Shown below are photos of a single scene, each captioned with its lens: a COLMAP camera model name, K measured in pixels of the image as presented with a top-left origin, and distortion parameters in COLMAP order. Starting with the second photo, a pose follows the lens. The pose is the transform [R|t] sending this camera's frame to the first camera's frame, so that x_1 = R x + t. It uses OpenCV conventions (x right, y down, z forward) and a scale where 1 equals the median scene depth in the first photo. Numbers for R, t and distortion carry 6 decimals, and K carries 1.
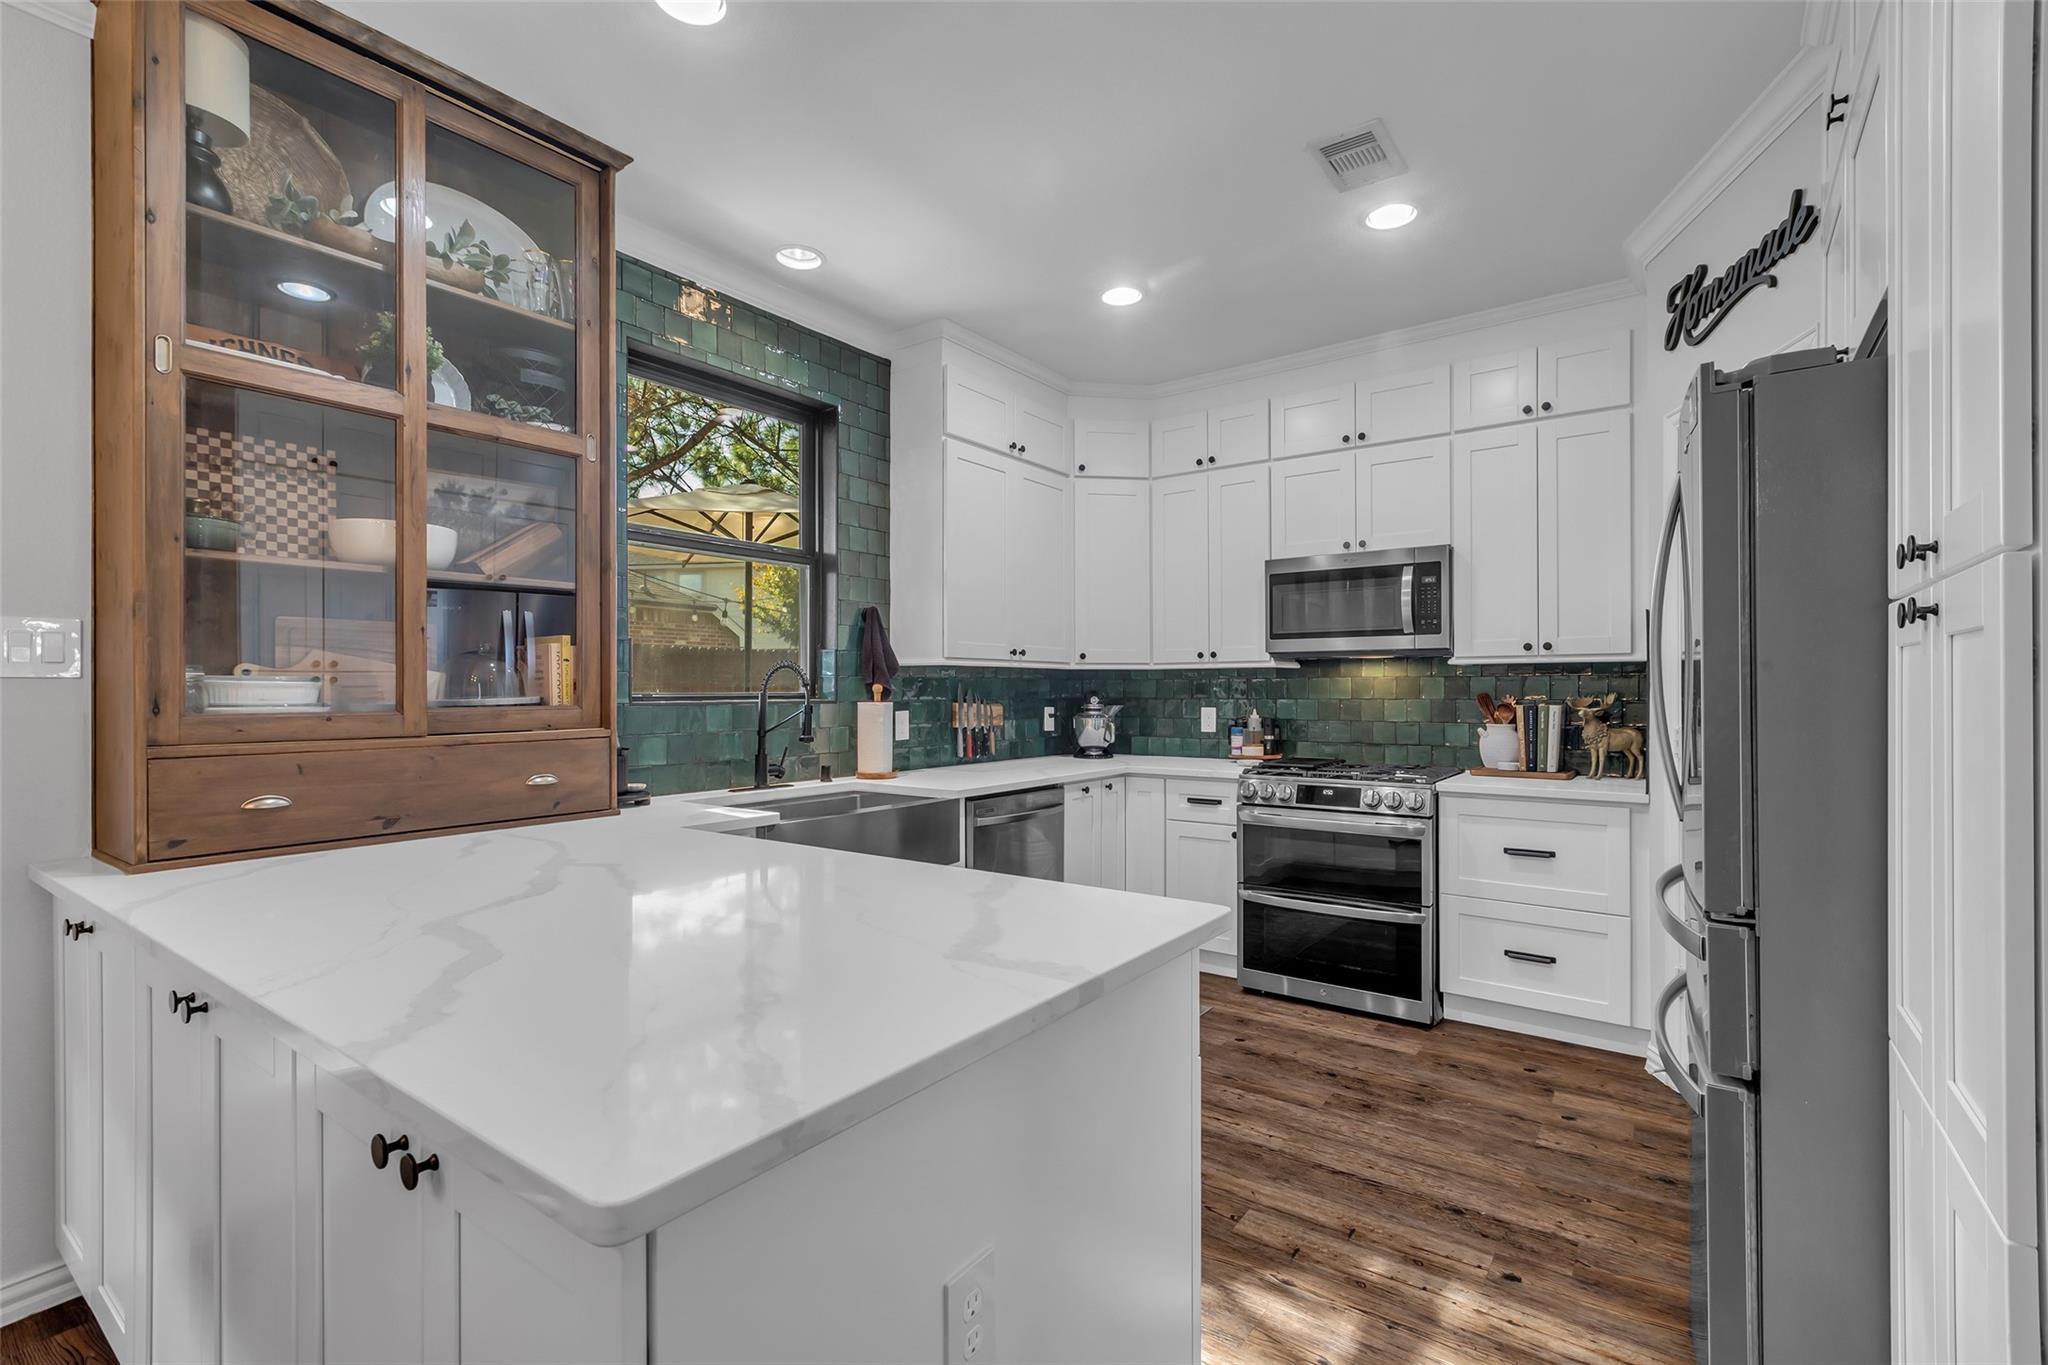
lens RADIAL K [[916.3, 0, 1036.7], [0, 916.3, 685.3], [0, 0, 1]] dist [0.012626, -0.003528]
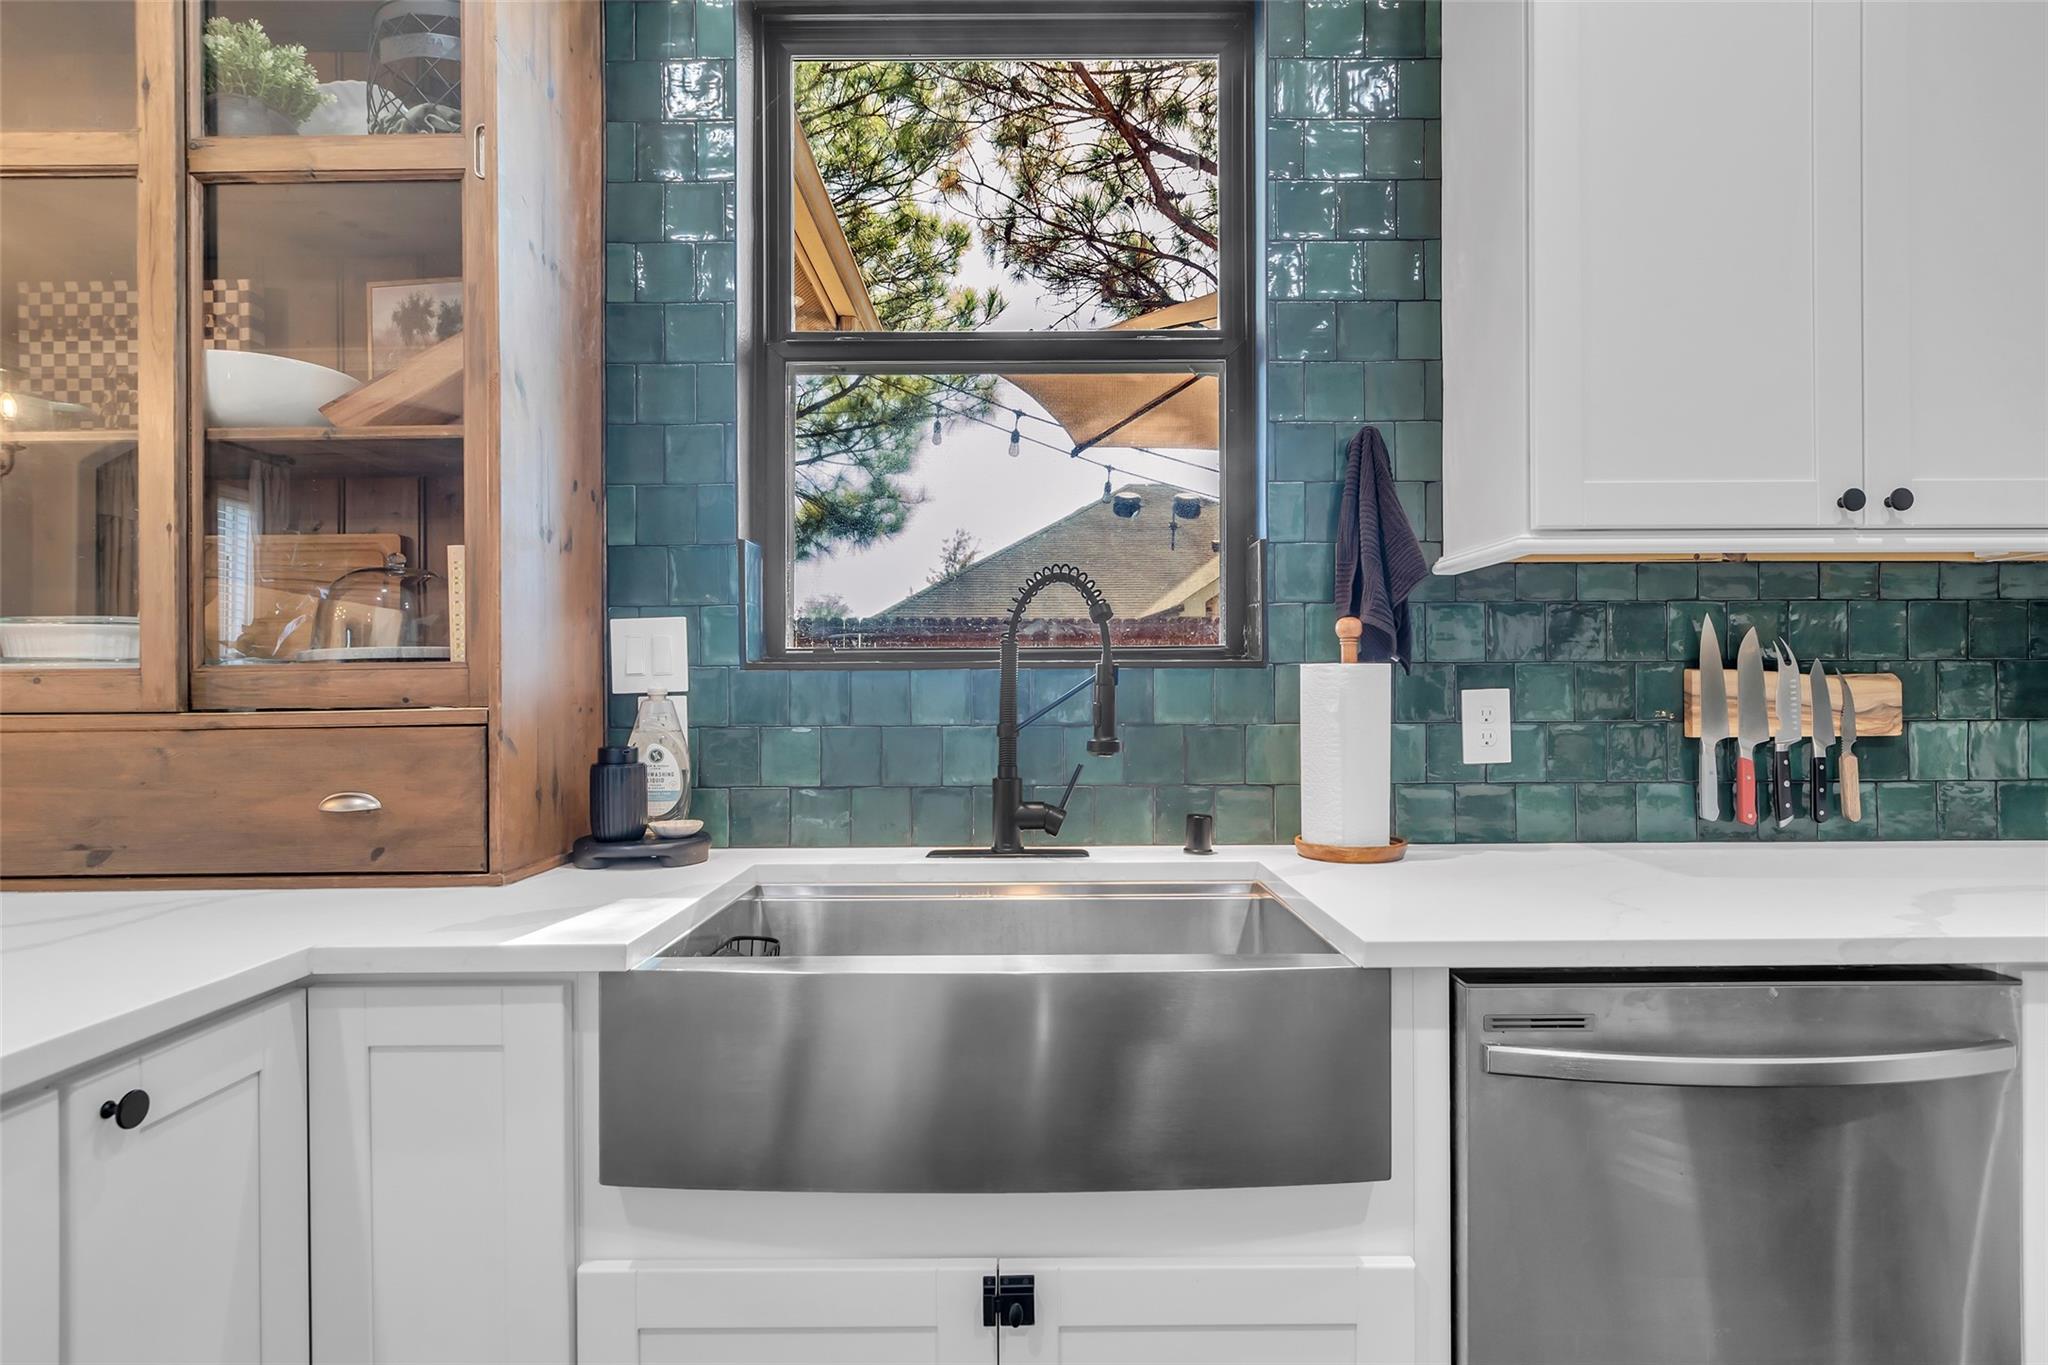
lens RADIAL K [[1063.6, 0, 1032.2], [0, 1063.6, 690.3], [0, 0, 1]] dist [0.001119, -0.000004]
pose [[0.586238, -0.000981, -0.810139, 0.112798], [0.010250, 0.999928, 0.006206, 0.024906], [0.810074, -0.011942, 0.586206, 0.612745]]
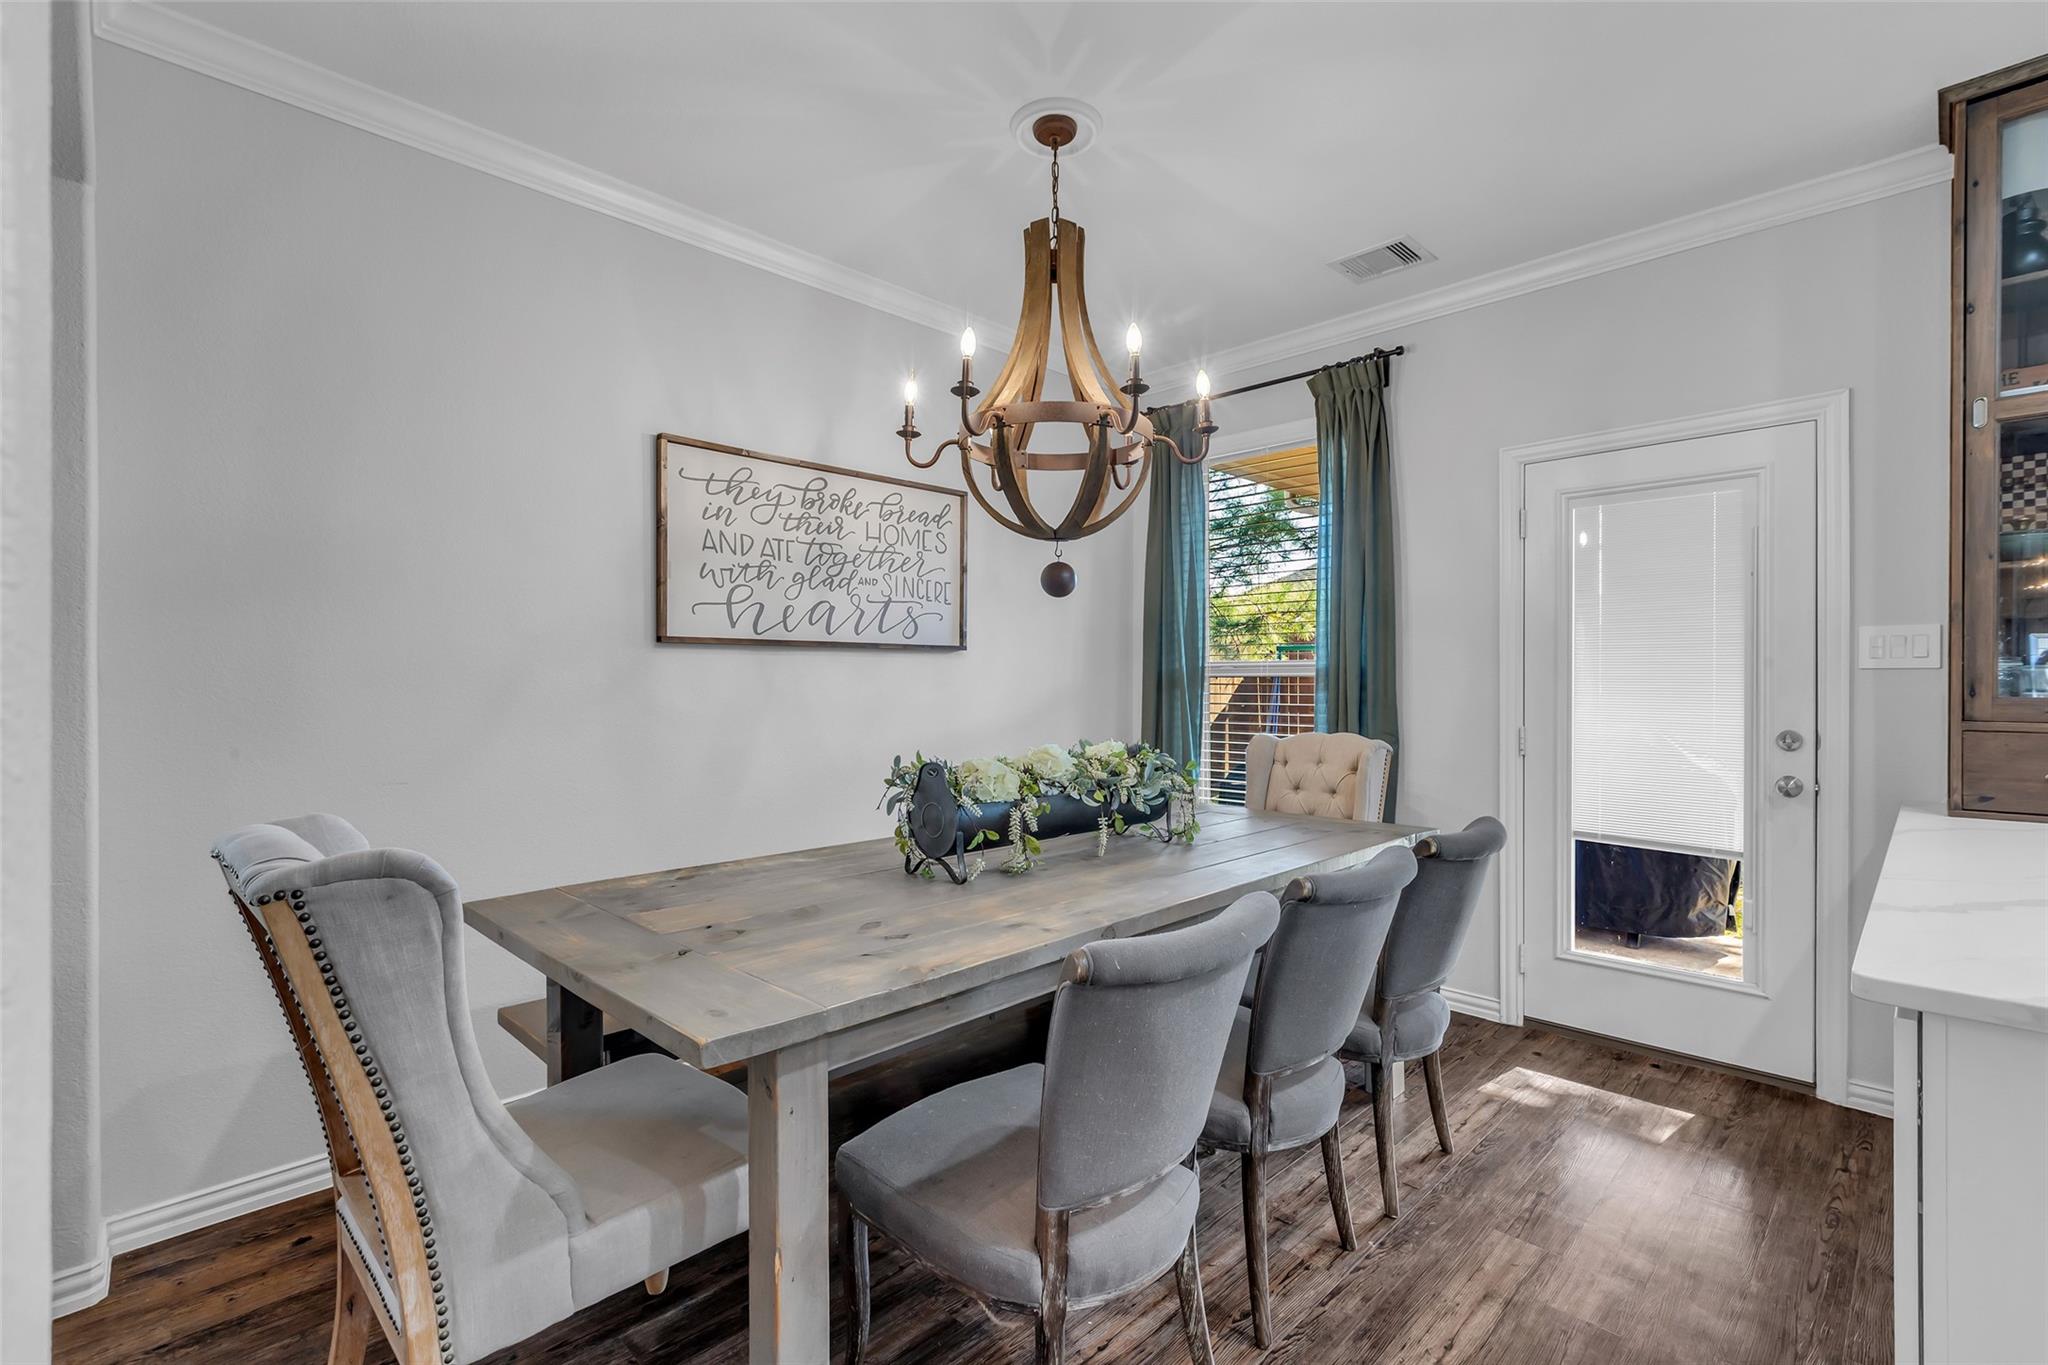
lens RADIAL K [[916.3, 0, 1028.5], [0, 916.3, 685.3], [0, 0, 1]] dist [0.012626, -0.003528]
pose [[-0.151413, 0.009756, -0.988422, 0.249590], [0.007286, 0.999935, 0.008753, -0.002475], [0.988444, -0.005877, -0.151474, -0.048574]]
